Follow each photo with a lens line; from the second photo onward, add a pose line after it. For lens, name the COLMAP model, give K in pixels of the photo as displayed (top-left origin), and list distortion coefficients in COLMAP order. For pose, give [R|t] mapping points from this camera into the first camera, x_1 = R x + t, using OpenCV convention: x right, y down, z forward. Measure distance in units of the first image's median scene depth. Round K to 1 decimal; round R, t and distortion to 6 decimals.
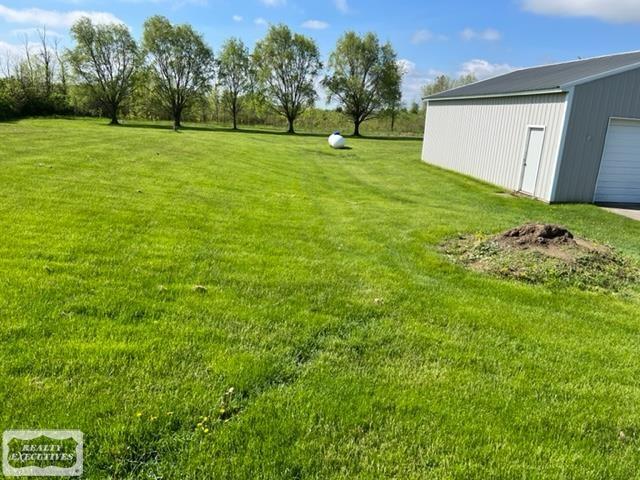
lens RADIAL K [[478.8, 0, 320.0], [0, 478.8, 240.0], [0, 0, 1]] dist [0.076657, -0.087402]
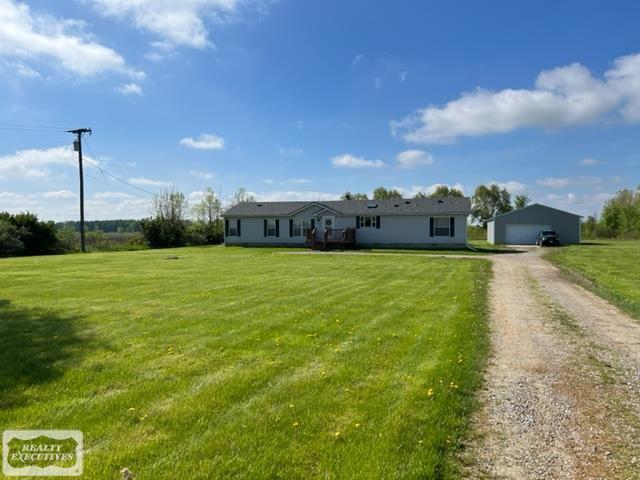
lens RADIAL K [[478.8, 0, 320.0], [0, 478.8, 240.0], [0, 0, 1]] dist [0.076657, -0.087402]
pose [[0.932683, -0.040192, -0.358451, 0.142781], [-0.049186, 0.970318, -0.236778, 0.241022], [0.357328, 0.238470, 0.903022, -0.843713]]
